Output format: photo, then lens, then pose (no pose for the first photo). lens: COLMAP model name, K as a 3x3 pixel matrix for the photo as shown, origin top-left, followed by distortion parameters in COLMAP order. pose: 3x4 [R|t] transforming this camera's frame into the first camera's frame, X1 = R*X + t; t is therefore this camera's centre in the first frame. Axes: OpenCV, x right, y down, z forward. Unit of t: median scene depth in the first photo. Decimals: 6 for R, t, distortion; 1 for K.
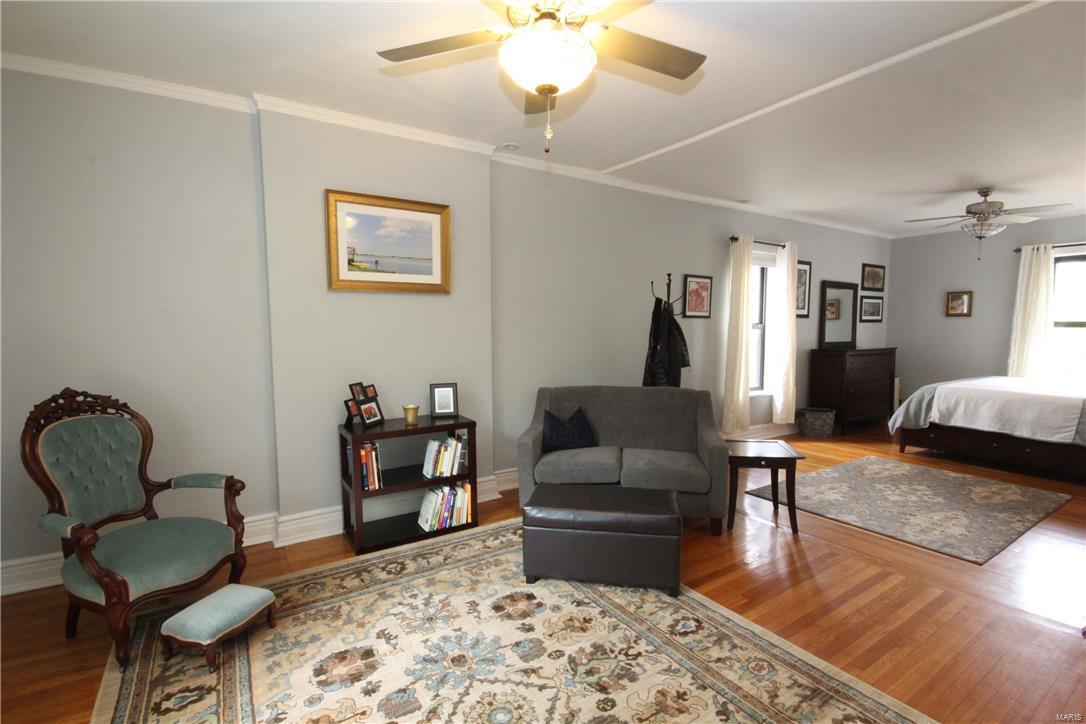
lens RADIAL K [[512.4, 0, 539.7], [0, 512.4, 368.6], [0, 0, 1]] dist [-0.001856, -0.006338]
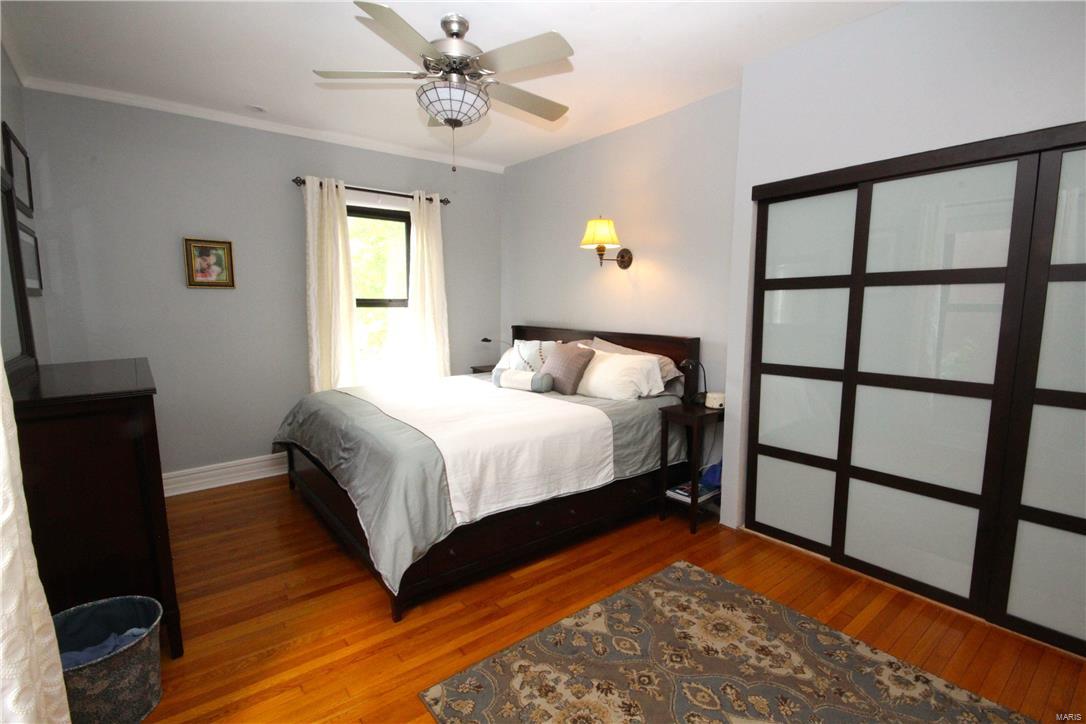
lens RADIAL K [[512.4, 0, 547.3], [0, 512.4, 366.1], [0, 0, 1]] dist [-0.001856, -0.006338]
pose [[-0.099194, -0.110085, 0.988960, 0.477899], [0.081645, 0.989610, 0.118347, -0.105308], [-0.991713, 0.092483, -0.089175, 1.332284]]
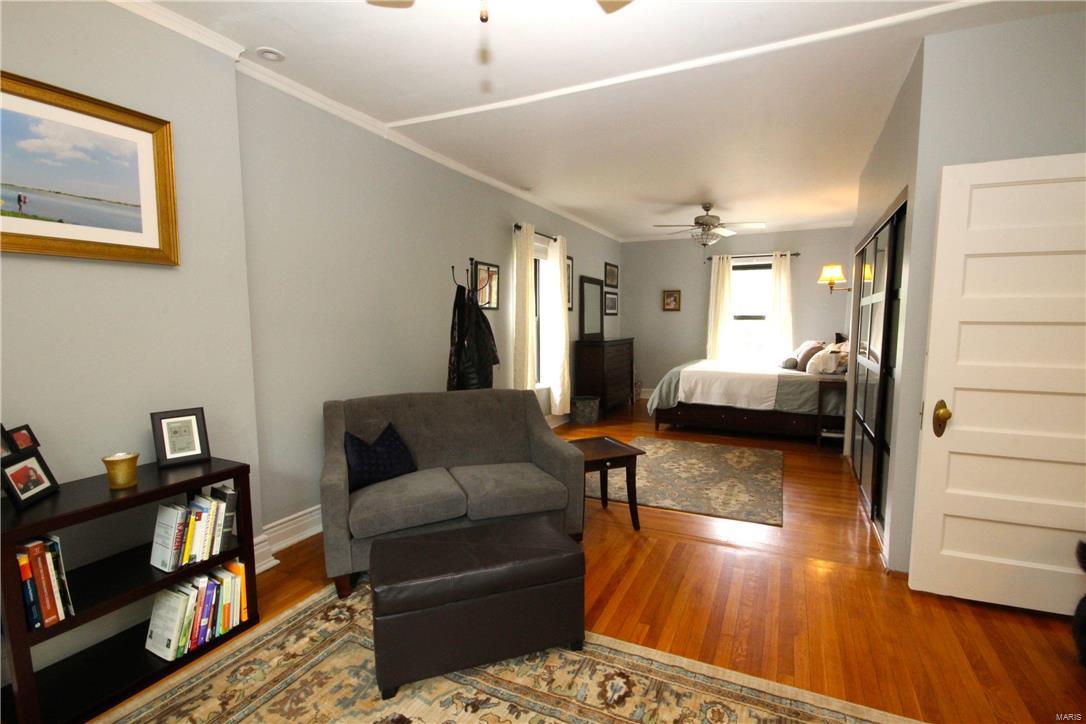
lens RADIAL K [[512.4, 0, 551.9], [0, 512.4, 368.2], [0, 0, 1]] dist [-0.001856, -0.006338]
pose [[0.844963, -0.049595, 0.532520, -0.131056], [0.042988, 0.998768, 0.024807, -0.017034], [-0.533094, 0.001931, 0.846054, 0.235803]]
